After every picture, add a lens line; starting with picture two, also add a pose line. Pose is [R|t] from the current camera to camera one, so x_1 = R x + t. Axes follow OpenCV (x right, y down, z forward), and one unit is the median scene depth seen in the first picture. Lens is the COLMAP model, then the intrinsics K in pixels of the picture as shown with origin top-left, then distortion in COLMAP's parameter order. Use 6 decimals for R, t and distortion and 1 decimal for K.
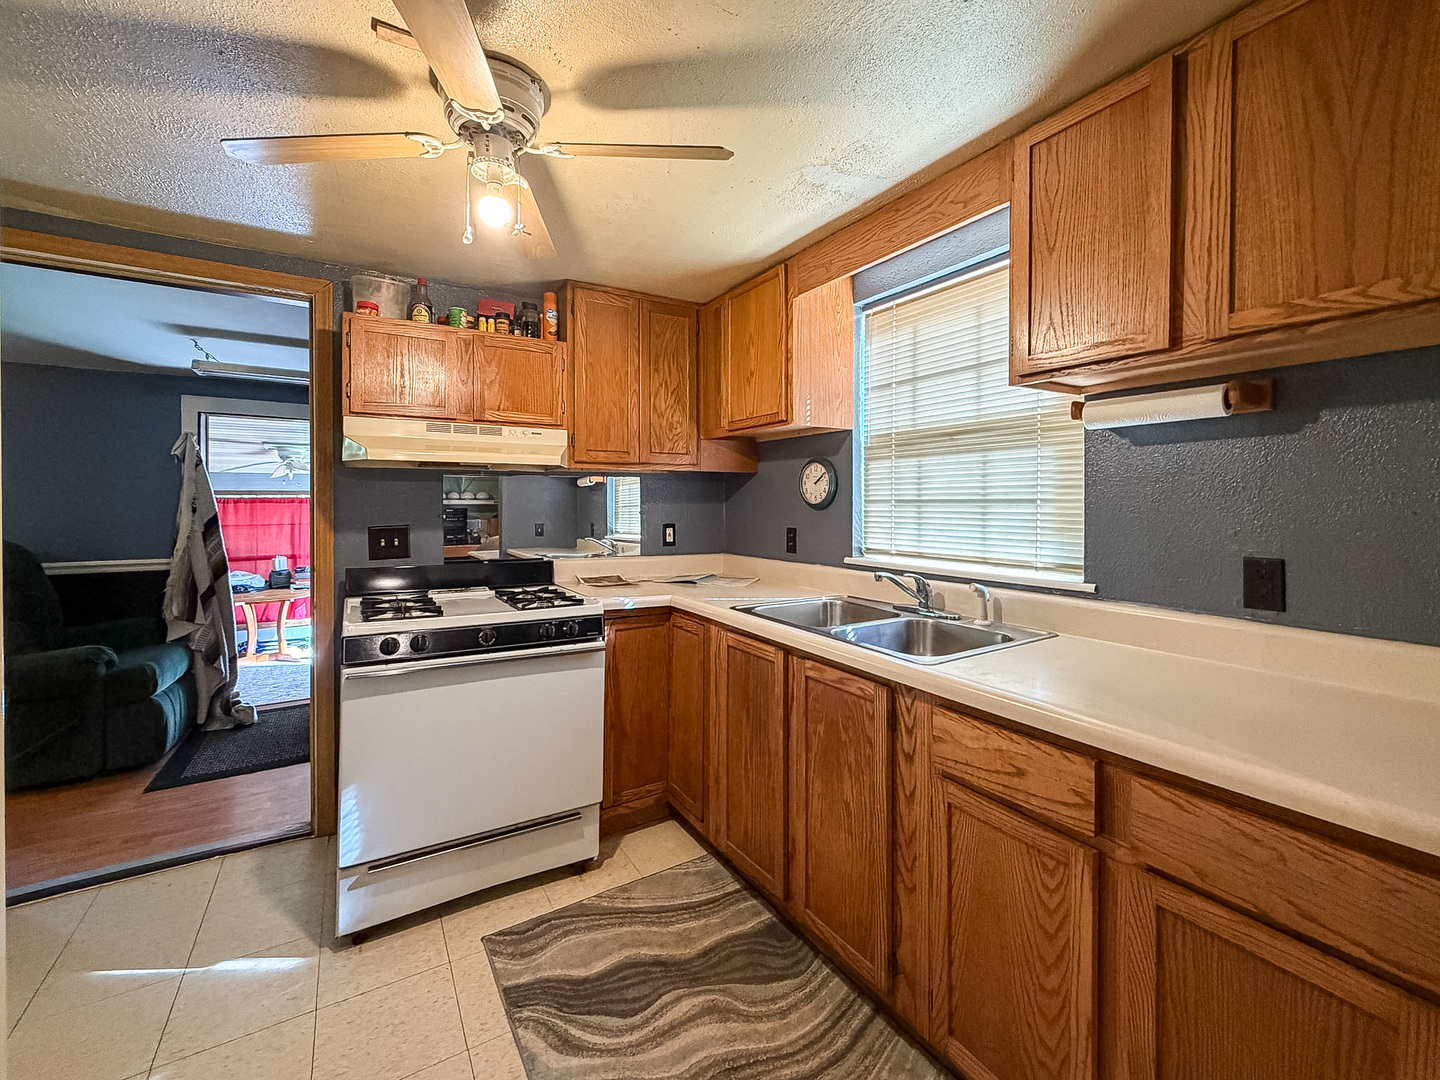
lens RADIAL K [[629.2, 0, 717.3], [0, 629.2, 501.1], [0, 0, 1]] dist [0.002199, 0.000181]
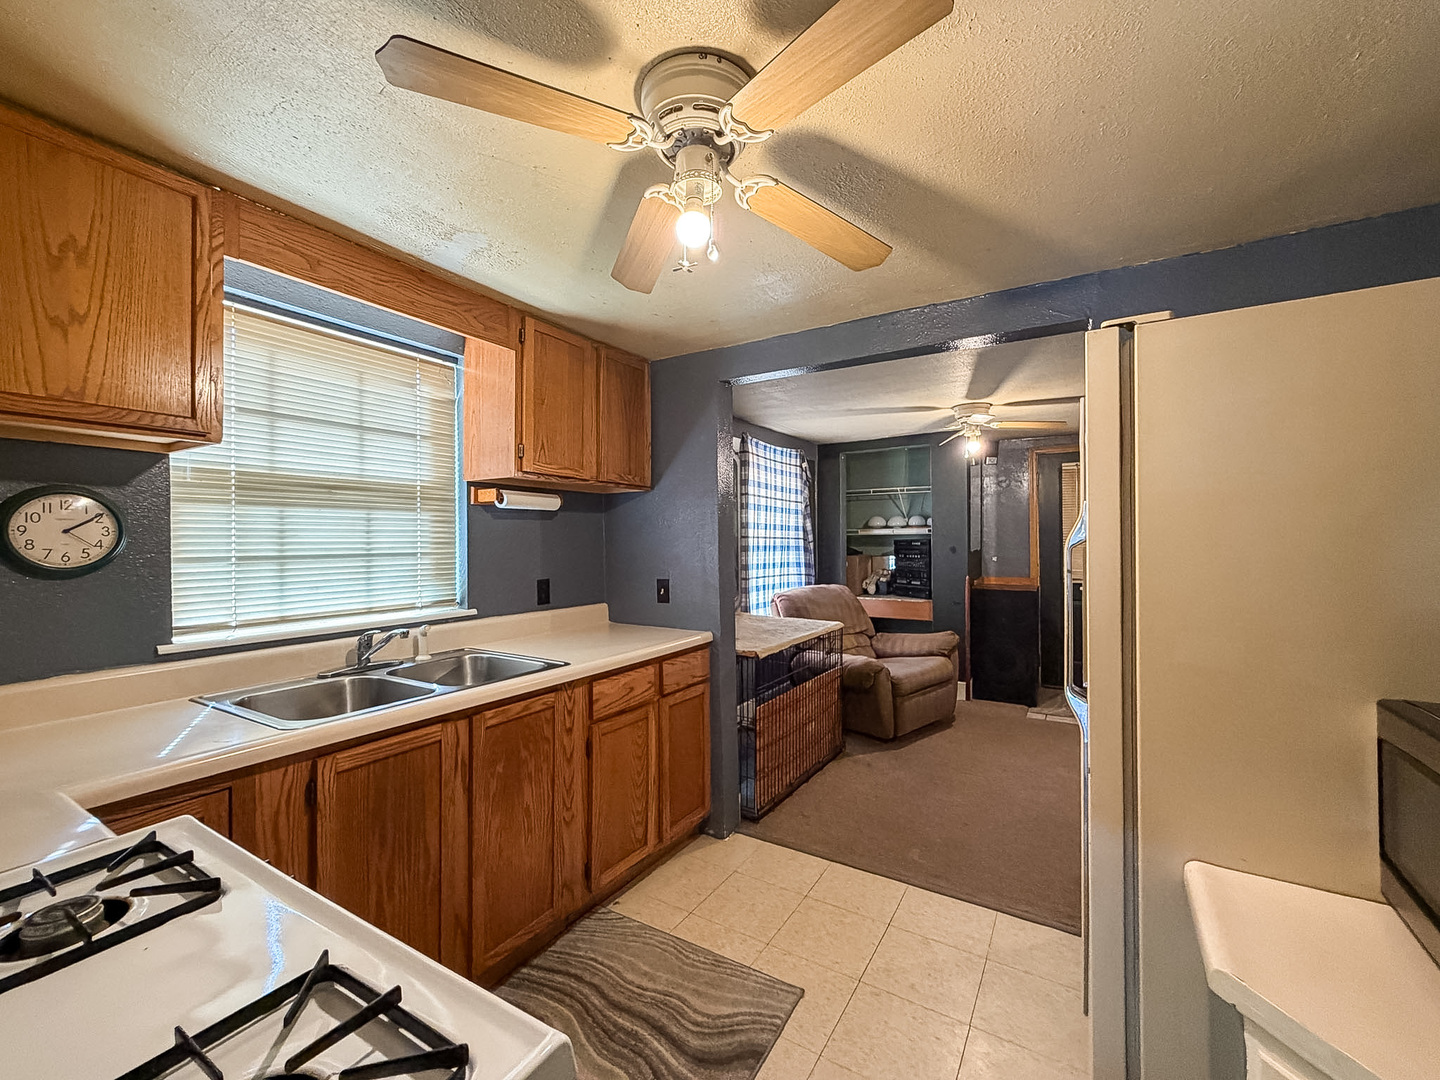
lens RADIAL K [[597.3, 0, 720.0], [0, 597.3, 540.0], [0, 0, 1]] dist [-0.000944, -0.000073]
pose [[-0.474929, 0.005942, 0.880004, -0.752257], [0.005929, 0.999976, -0.003552, -0.019024], [-0.880004, 0.003530, -0.474953, 0.941358]]
